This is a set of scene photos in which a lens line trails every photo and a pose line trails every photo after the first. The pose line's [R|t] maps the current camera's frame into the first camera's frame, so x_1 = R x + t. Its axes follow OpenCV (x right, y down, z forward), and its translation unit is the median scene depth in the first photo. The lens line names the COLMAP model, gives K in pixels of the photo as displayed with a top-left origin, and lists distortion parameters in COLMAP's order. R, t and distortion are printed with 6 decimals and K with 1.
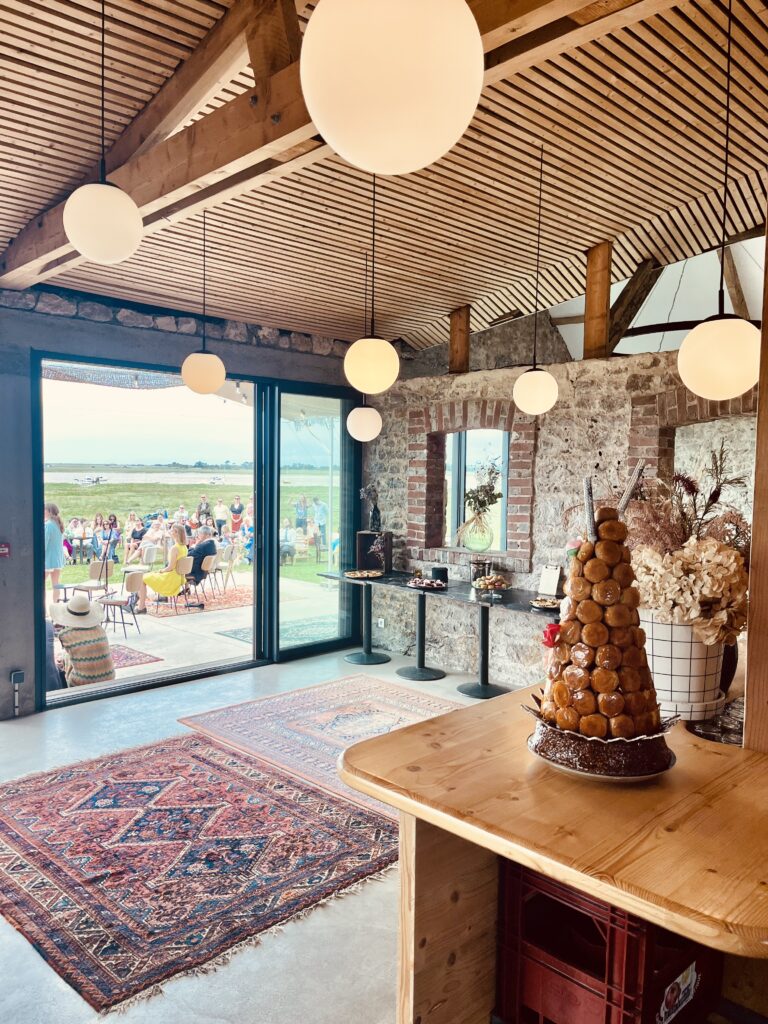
lens RADIAL K [[769.9, 0, 379.5], [0, 769.9, 519.0], [0, 0, 1]] dist [0.064594, -0.103078]
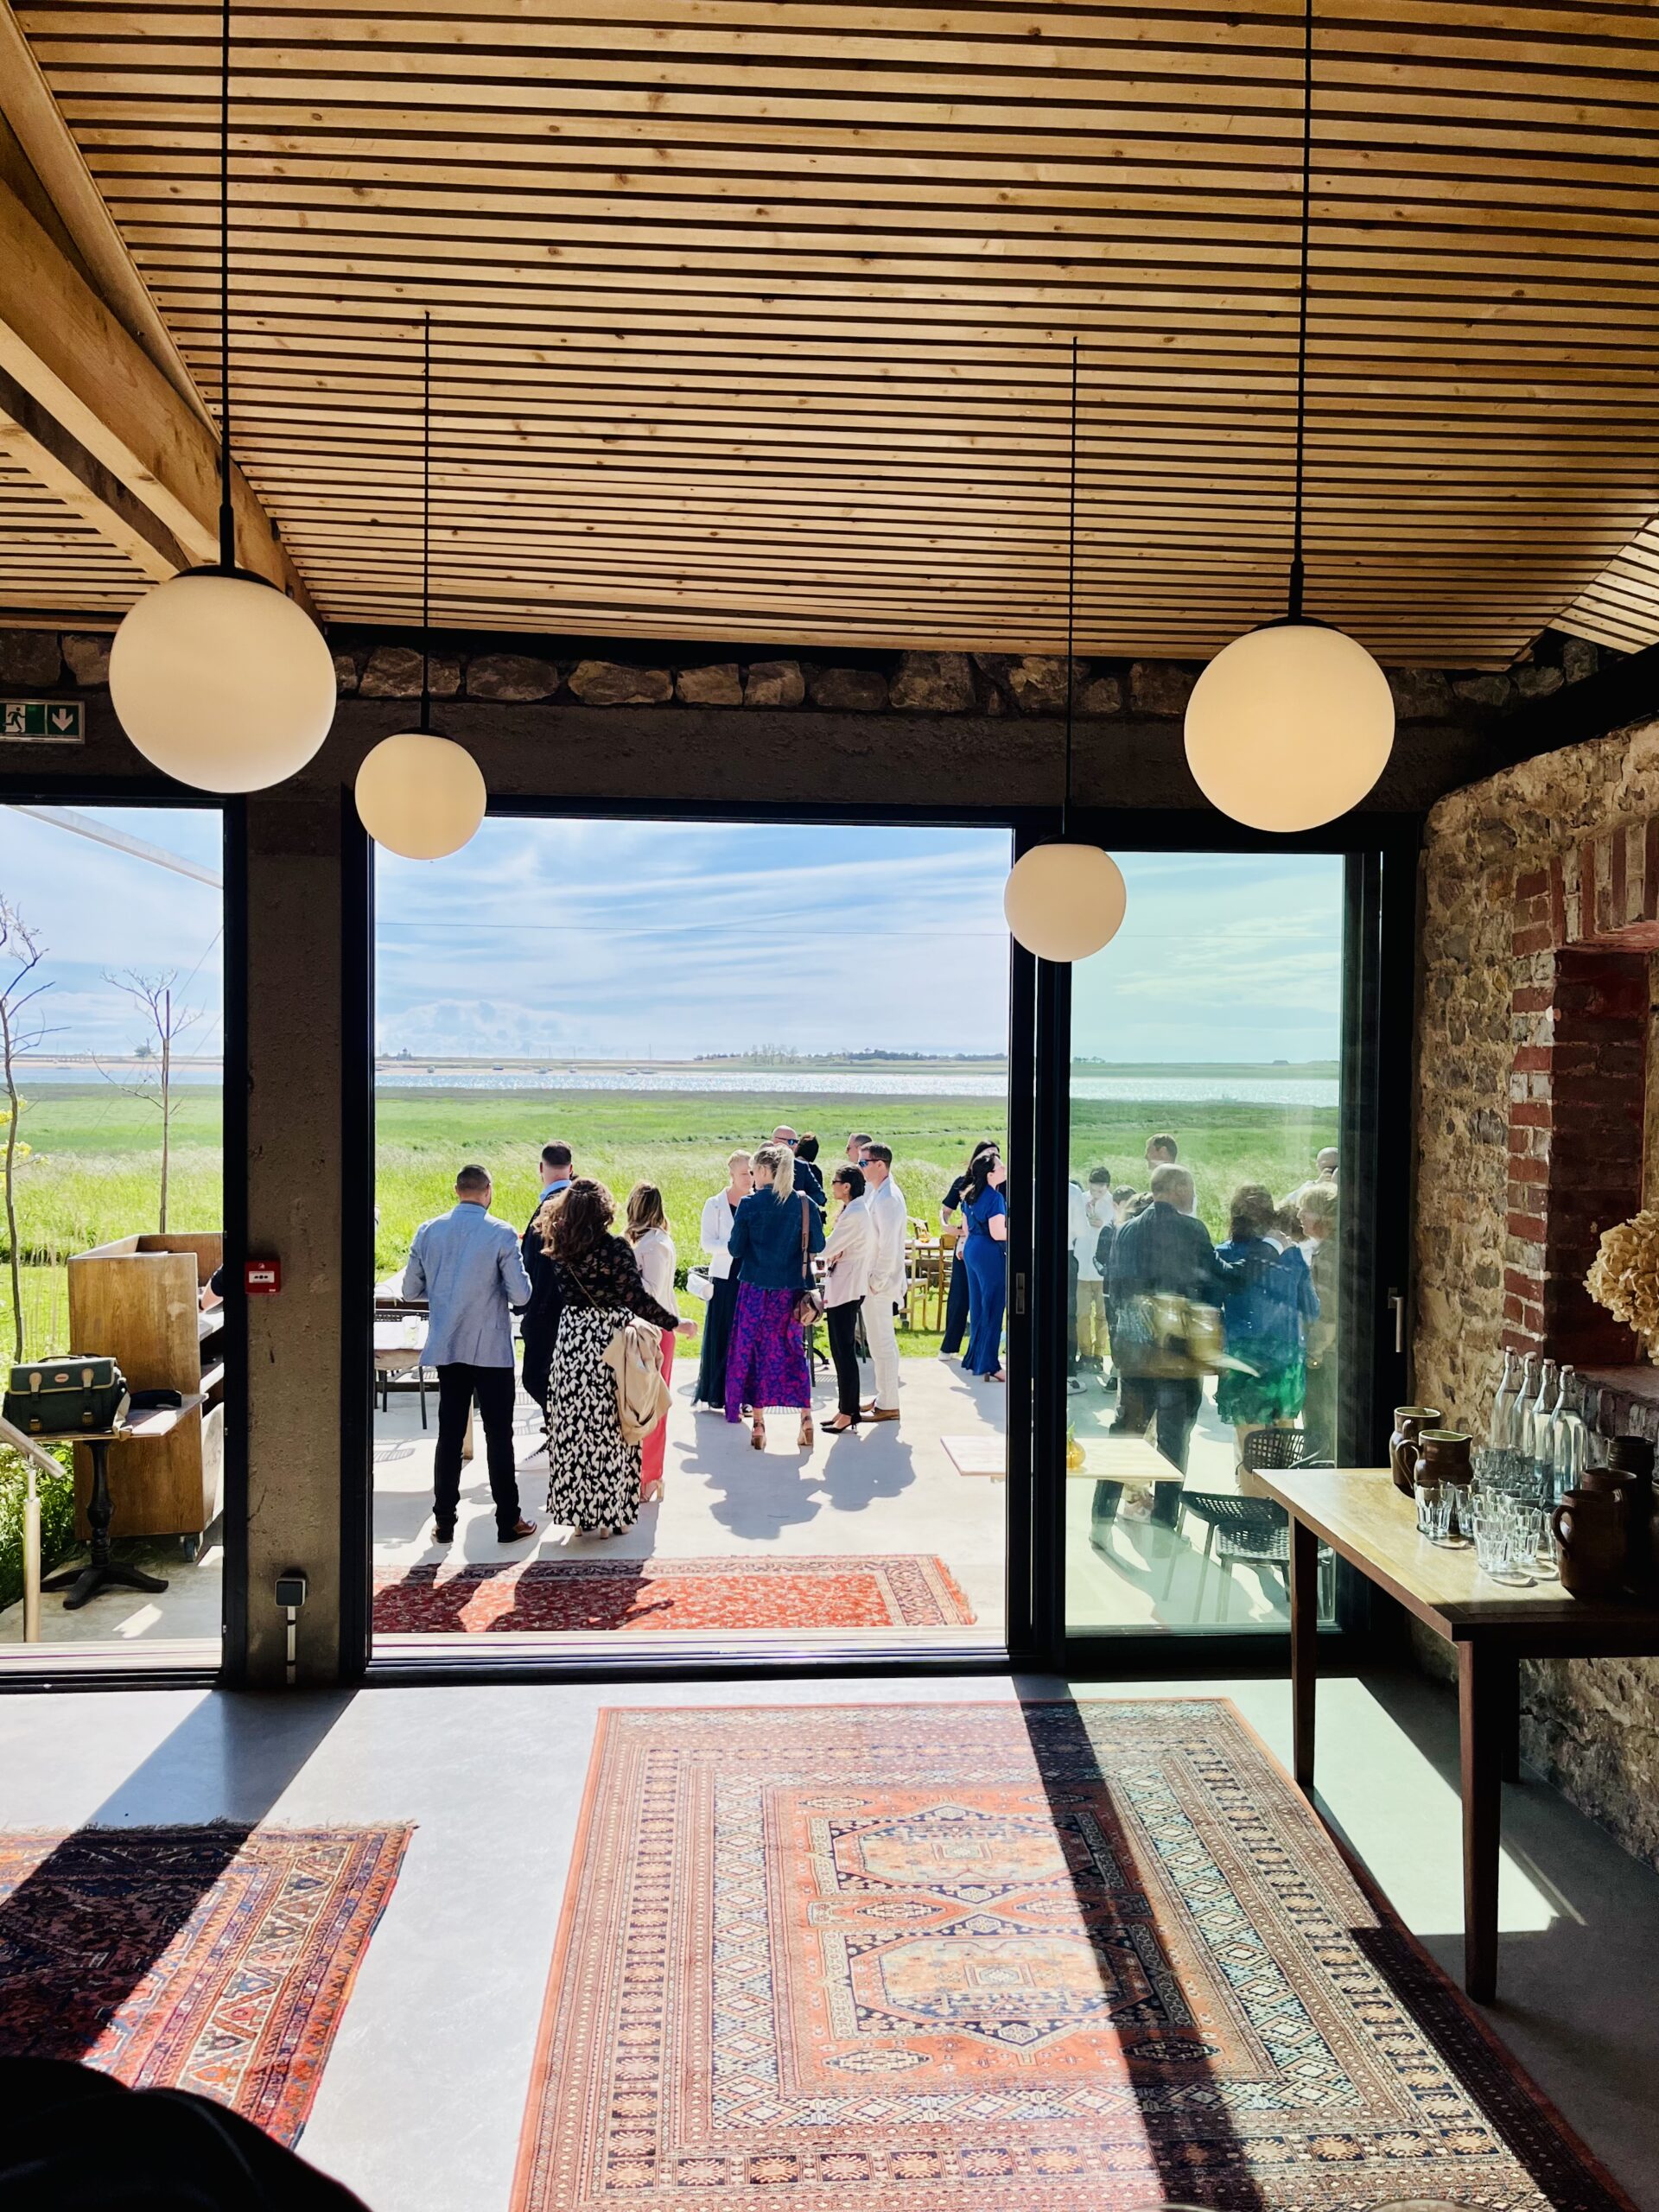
lens RADIAL K [[1787.9, 0, 829.5], [0, 1787.9, 1106.0], [0, 0, 1]] dist [0.032652, -0.002572]
pose [[0.769700, 0.009217, -0.638340, 0.285053], [-0.040763, 0.998565, -0.034733, -0.022968], [0.637103, 0.052755, 0.768971, 0.355759]]
